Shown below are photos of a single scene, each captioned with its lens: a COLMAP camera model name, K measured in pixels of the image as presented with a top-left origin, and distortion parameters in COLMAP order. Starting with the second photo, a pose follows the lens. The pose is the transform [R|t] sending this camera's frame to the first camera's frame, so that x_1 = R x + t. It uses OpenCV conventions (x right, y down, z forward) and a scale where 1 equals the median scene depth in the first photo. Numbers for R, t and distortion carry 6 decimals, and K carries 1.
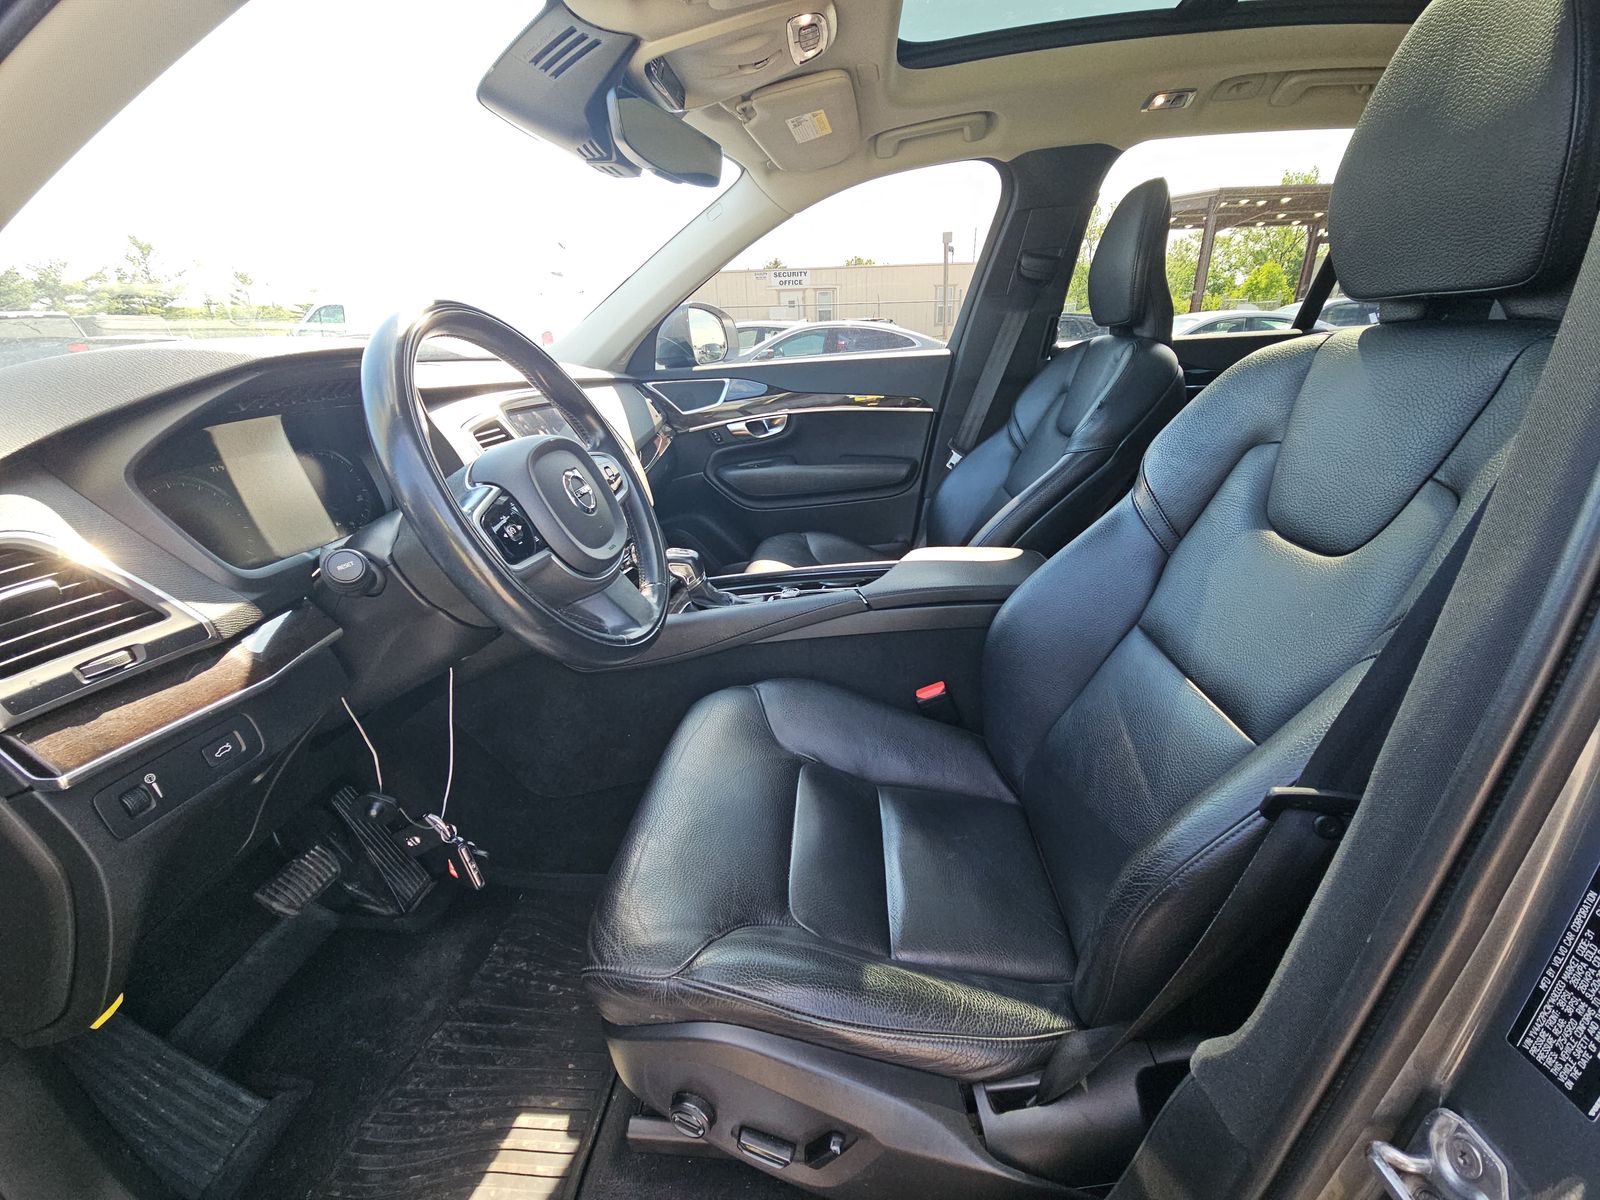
lens RADIAL K [[650.6, 0, 807.4], [0, 650.6, 600.0], [0, 0, 1]] dist [0.003962, -0.003431]
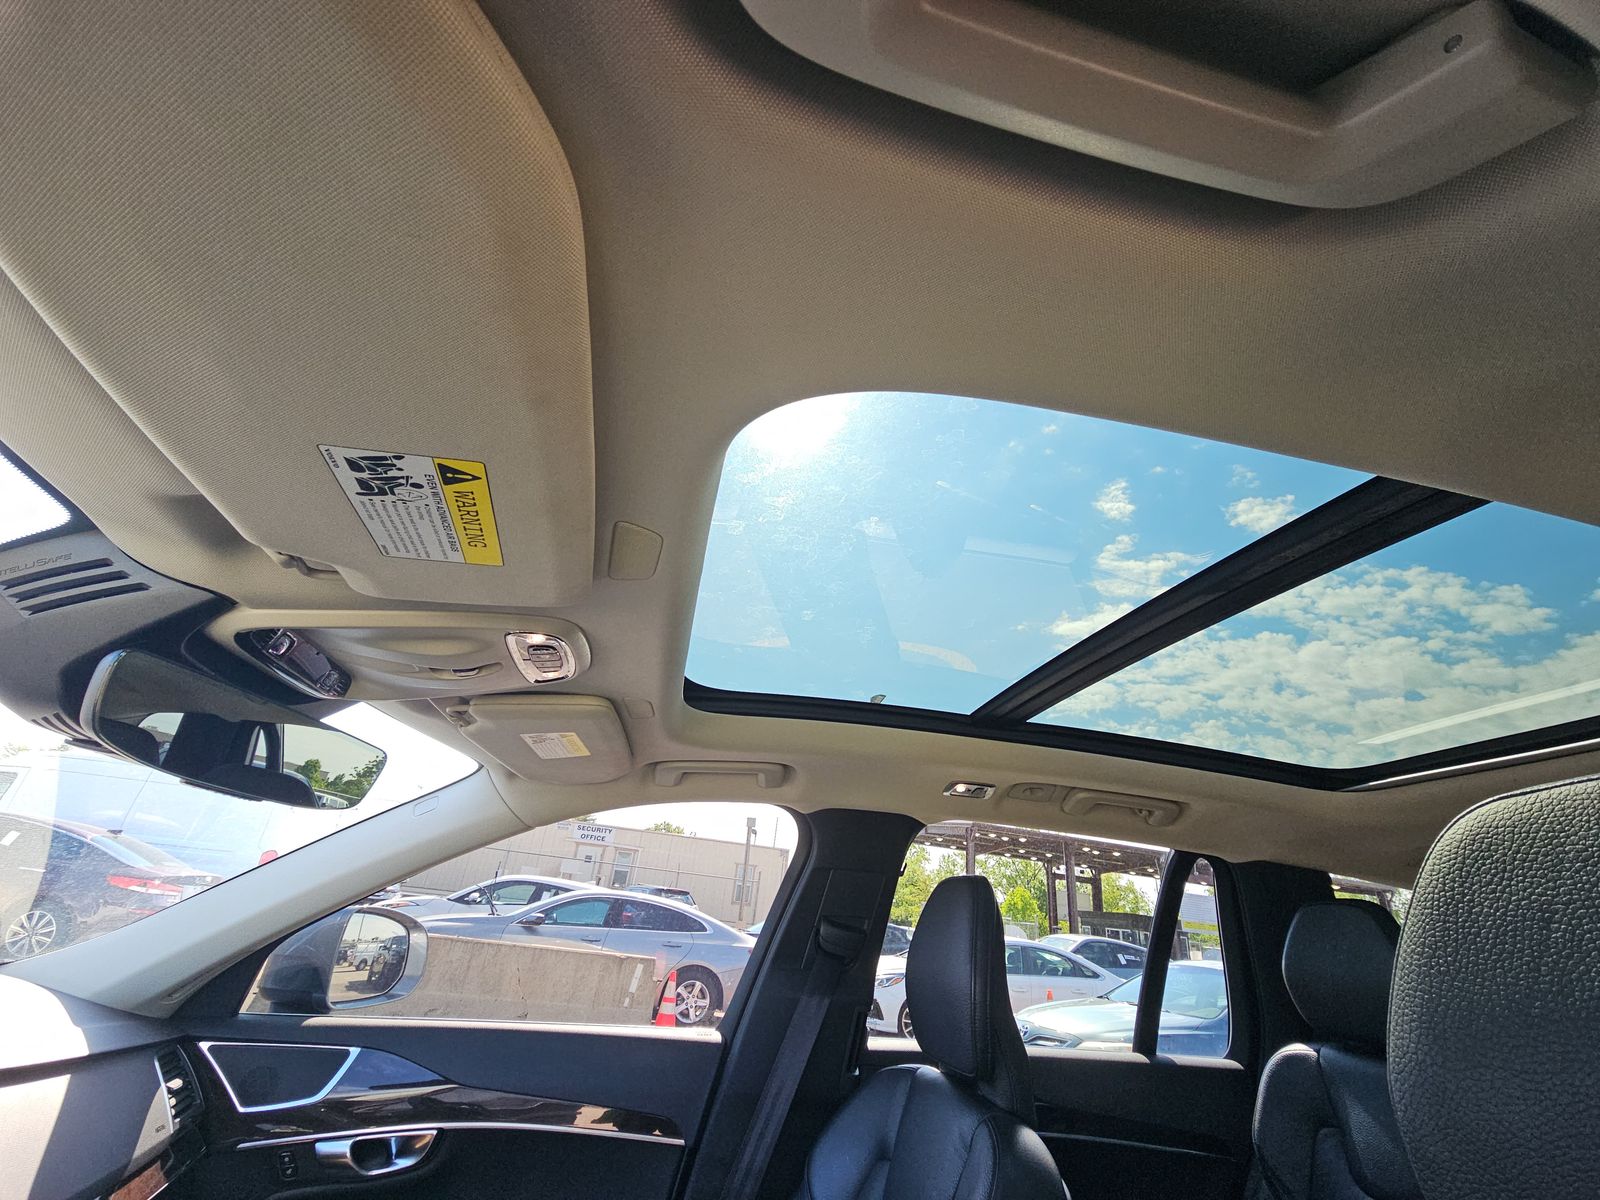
lens RADIAL K [[650.6, 0, 806.5], [0, 650.6, 600.9], [0, 0, 1]] dist [0.003962, -0.003431]
pose [[0.952419, 0.233360, 0.196066, 0.060616], [-0.015543, 0.679625, -0.733395, -0.190934], [-0.304396, 0.695452, 0.650915, 0.198798]]
